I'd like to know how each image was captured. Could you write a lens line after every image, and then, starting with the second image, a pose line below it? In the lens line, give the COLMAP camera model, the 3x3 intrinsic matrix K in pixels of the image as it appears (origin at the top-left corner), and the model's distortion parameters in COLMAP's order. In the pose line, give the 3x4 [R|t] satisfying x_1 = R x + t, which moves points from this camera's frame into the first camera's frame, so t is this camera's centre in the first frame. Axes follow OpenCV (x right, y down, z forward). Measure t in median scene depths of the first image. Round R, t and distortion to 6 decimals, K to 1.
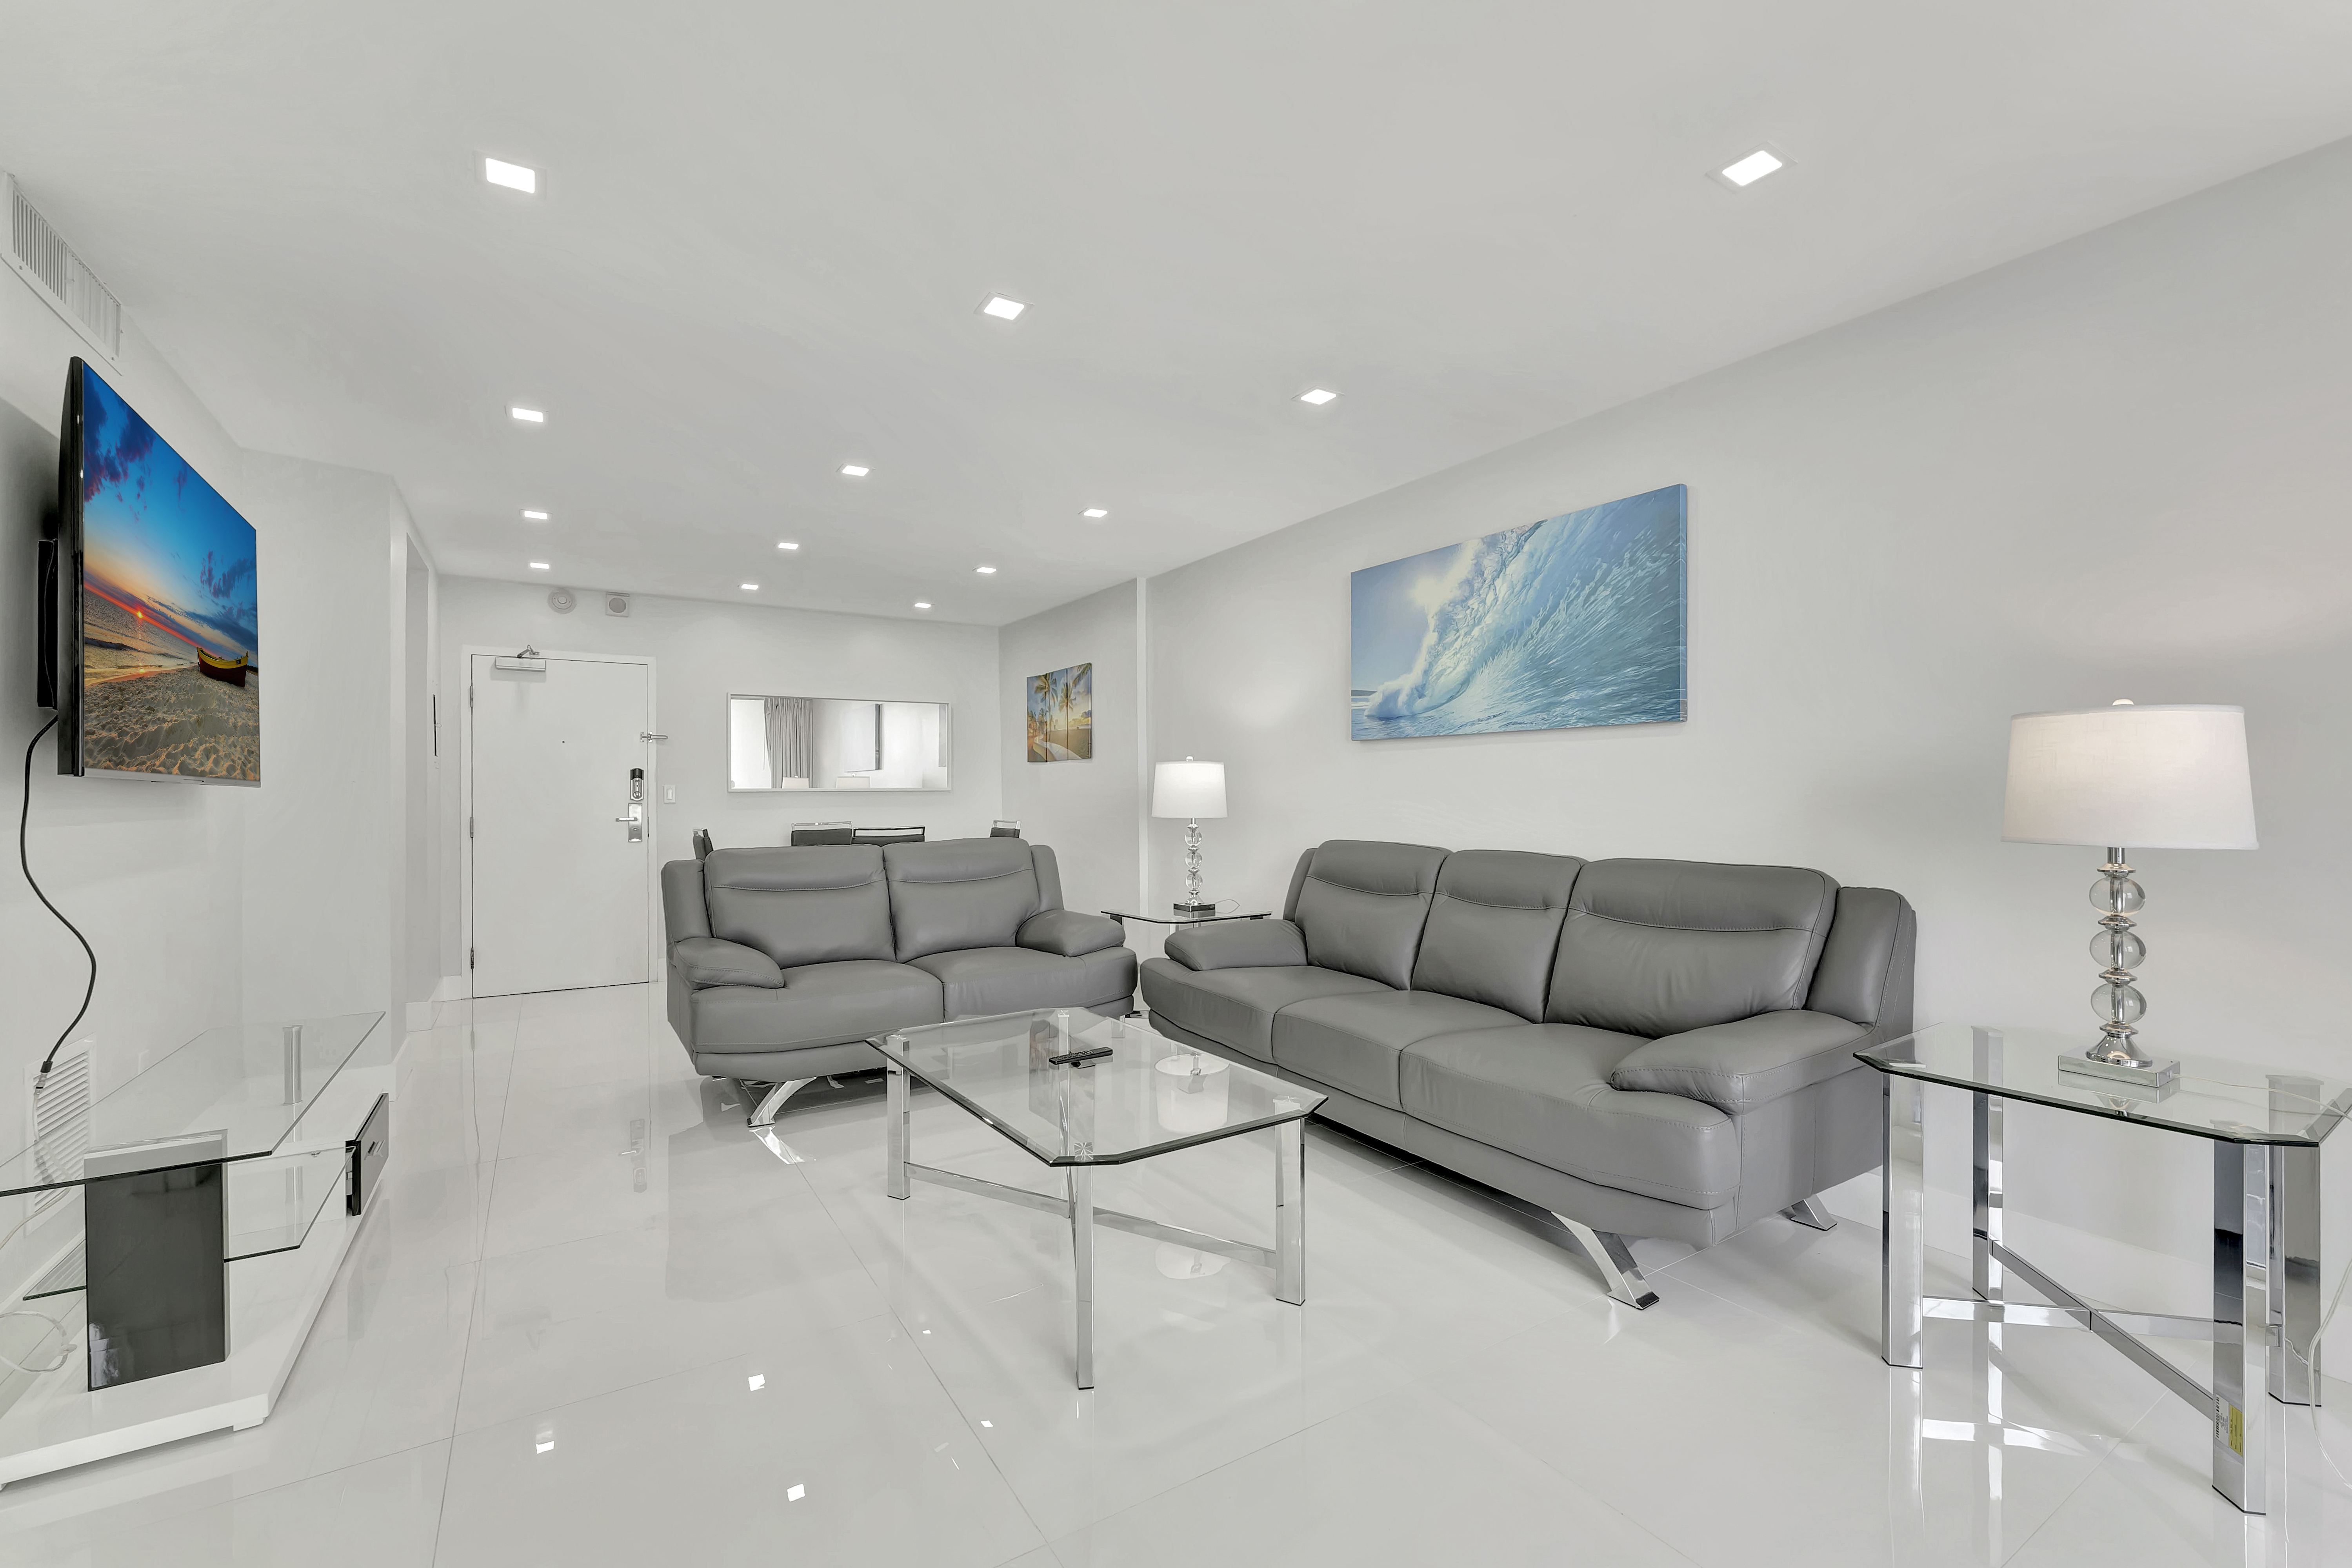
lens RADIAL K [[920.0, 0, 1184.4], [0, 920.0, 790.9], [0, 0, 1]] dist [-0.000954, -0.000027]
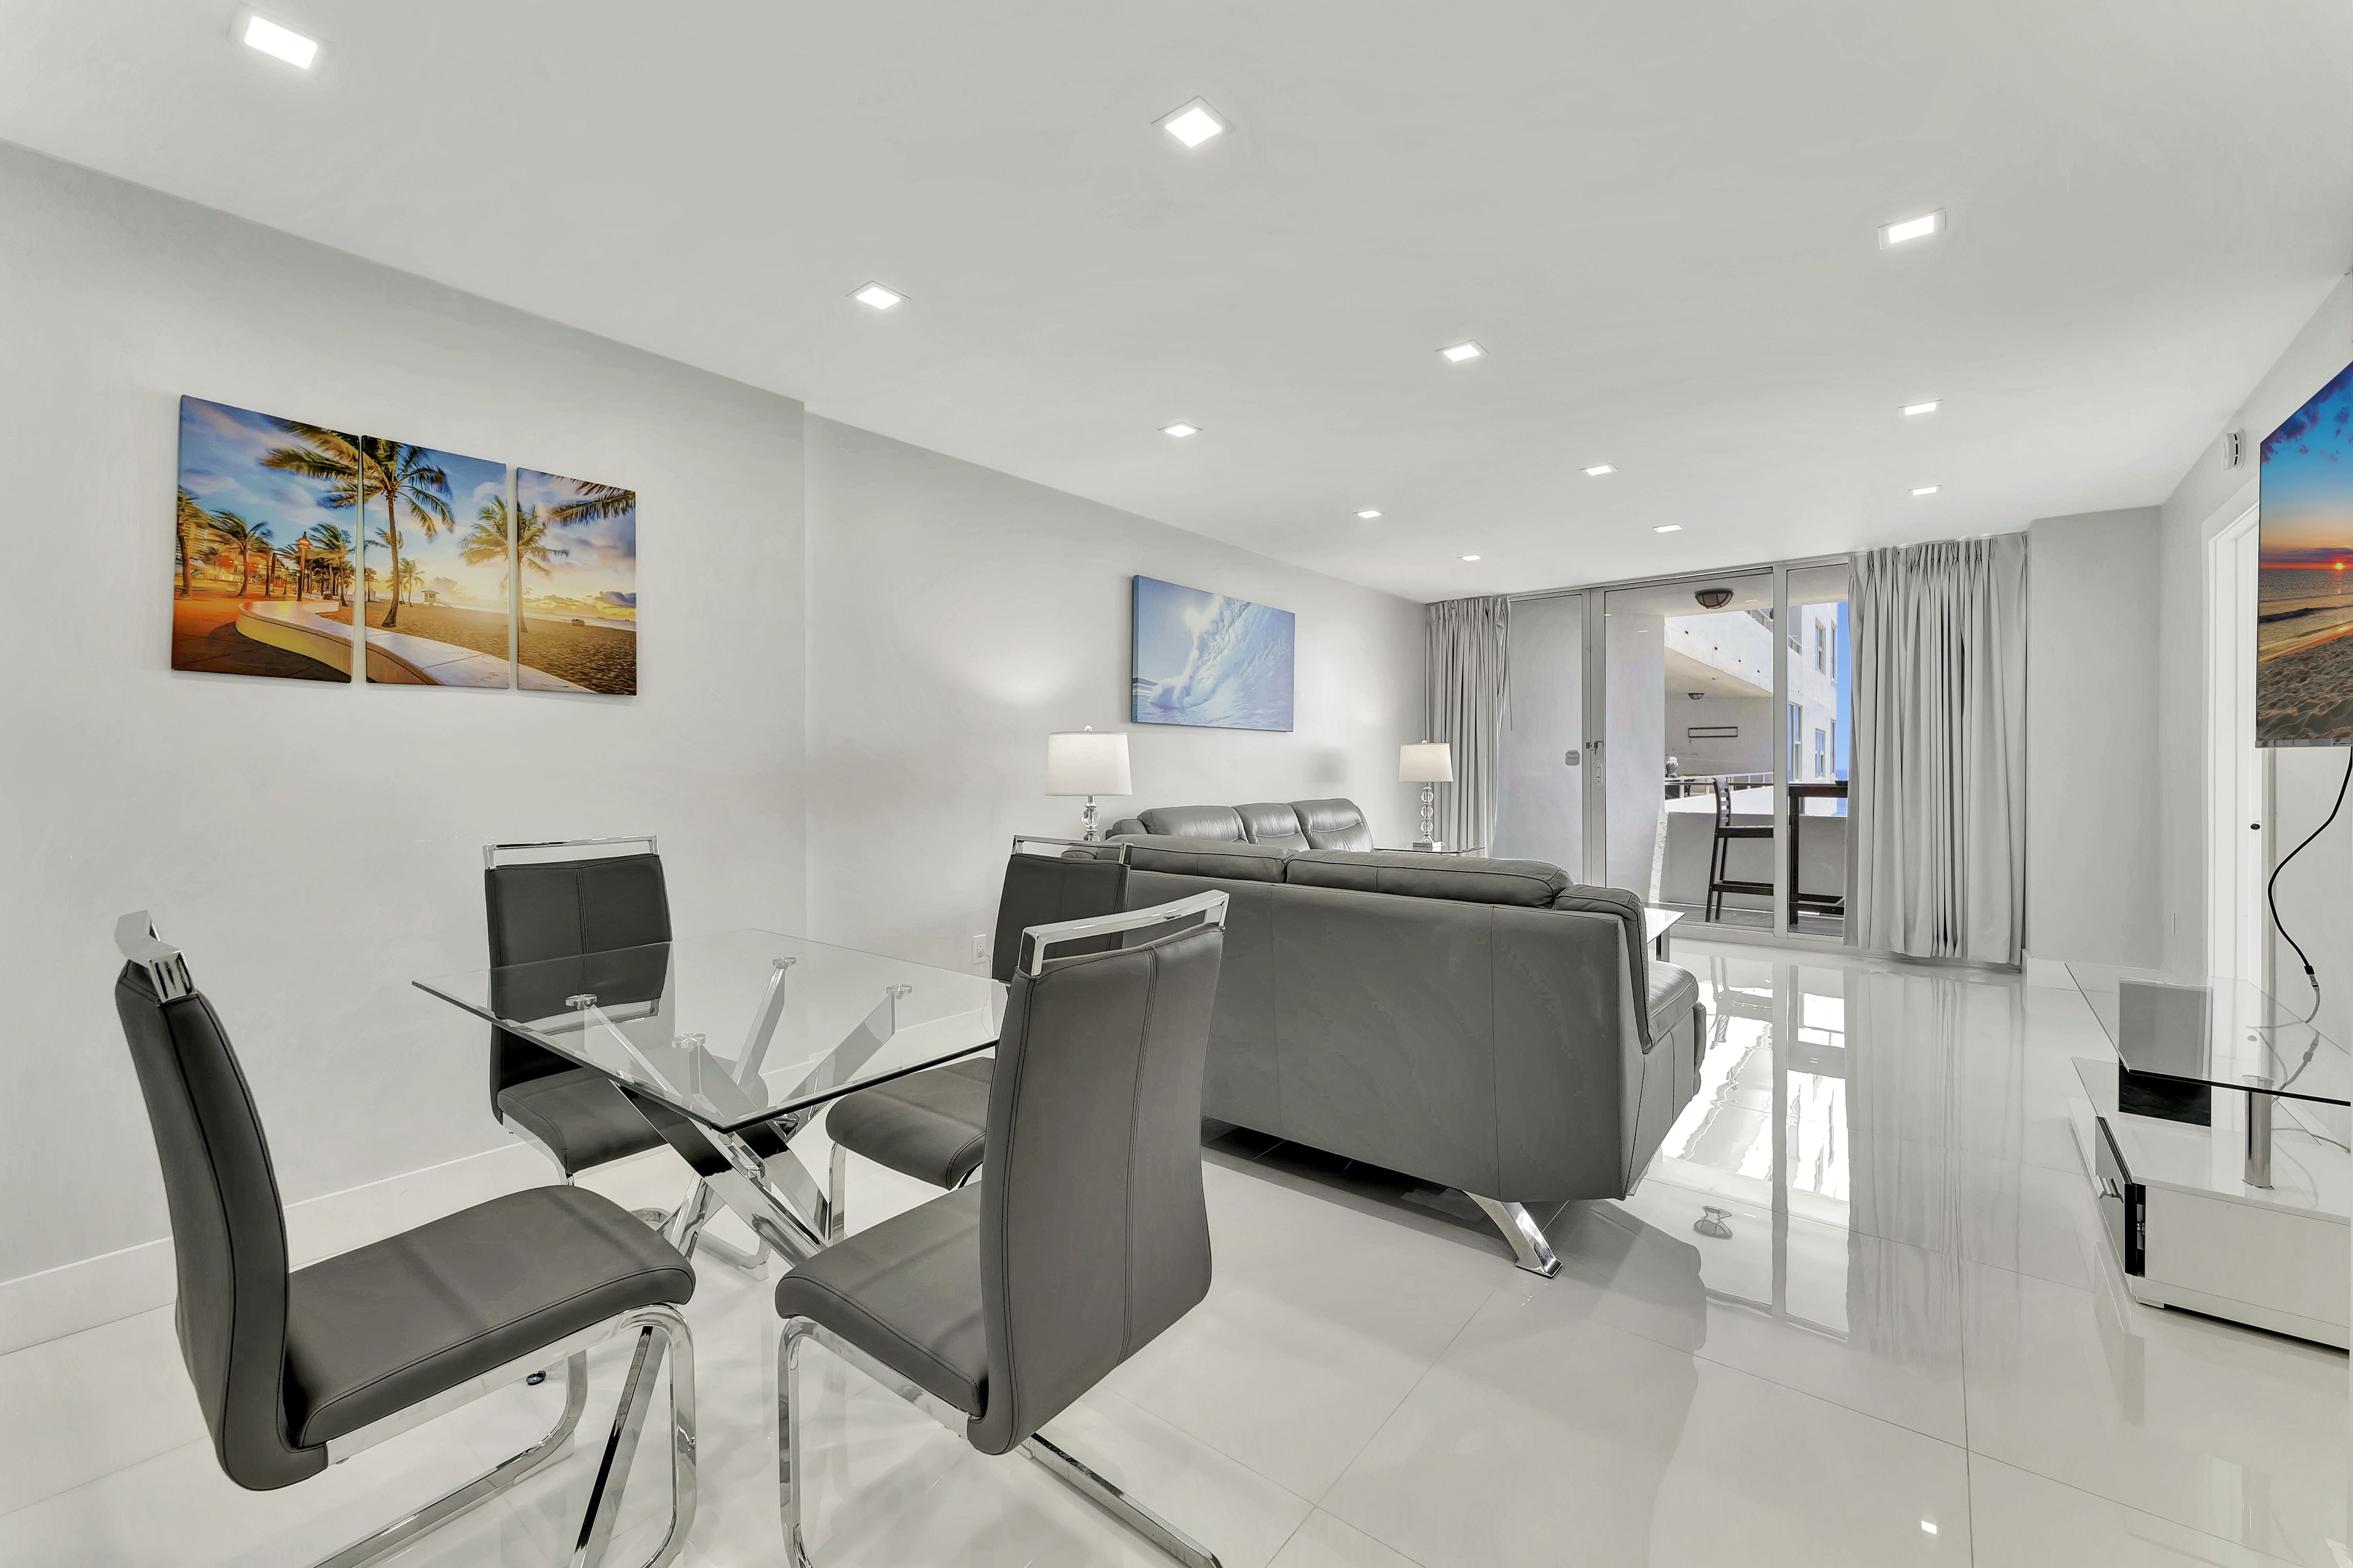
lens RADIAL K [[920.3, 0, 1185.5], [0, 920.3, 776.8], [0, 0, 1]] dist [-0.000954, -0.000027]
pose [[-0.281421, -0.011133, 0.959520, -1.066928], [-0.002740, 0.999938, 0.010798, 0.000778], [-0.959580, 0.000410, -0.281434, 1.445231]]
